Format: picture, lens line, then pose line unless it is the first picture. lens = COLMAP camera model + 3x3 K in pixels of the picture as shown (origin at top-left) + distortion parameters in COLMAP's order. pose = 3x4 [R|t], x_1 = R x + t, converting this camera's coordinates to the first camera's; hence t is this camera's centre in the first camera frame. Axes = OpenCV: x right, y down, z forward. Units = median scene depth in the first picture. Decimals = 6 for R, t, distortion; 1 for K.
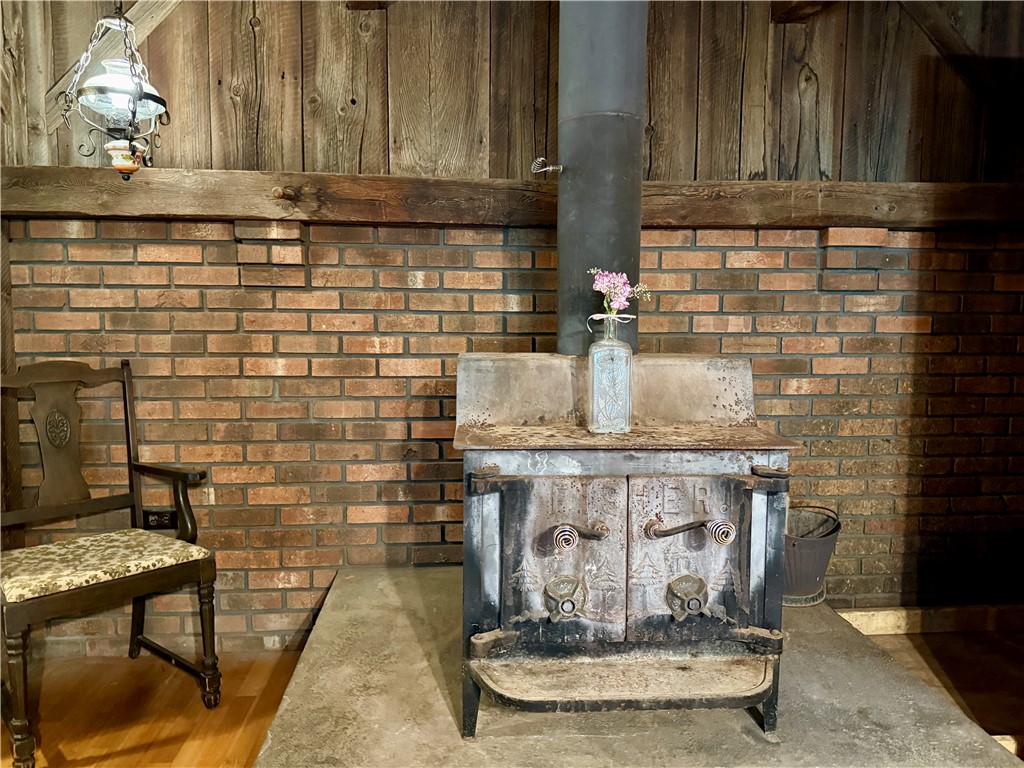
lens RADIAL K [[761.6, 0, 493.5], [0, 761.6, 407.1], [0, 0, 1]] dist [0.036575, -0.020597]
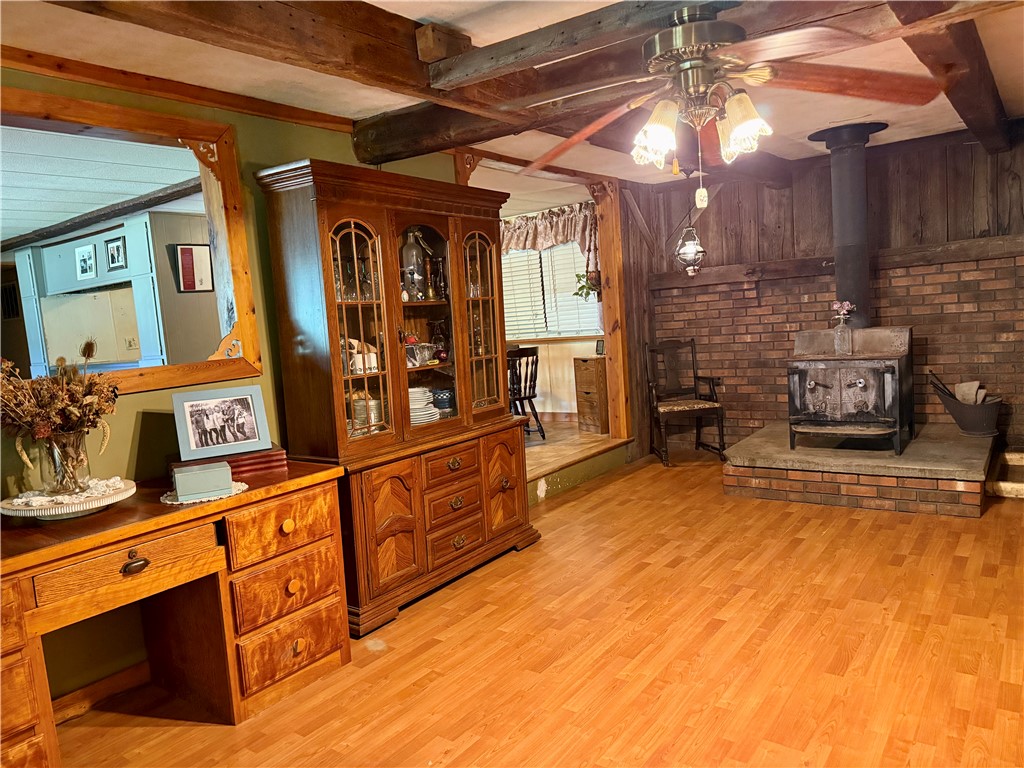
lens RADIAL K [[727.8, 0, 507.7], [0, 727.8, 389.0], [0, 0, 1]] dist [-0.046307, -0.013003]
pose [[0.770144, -0.001411, -0.637869, 0.632827], [0.011693, 0.999861, 0.011907, 0.077611], [0.637763, -0.016629, 0.770053, -1.354268]]
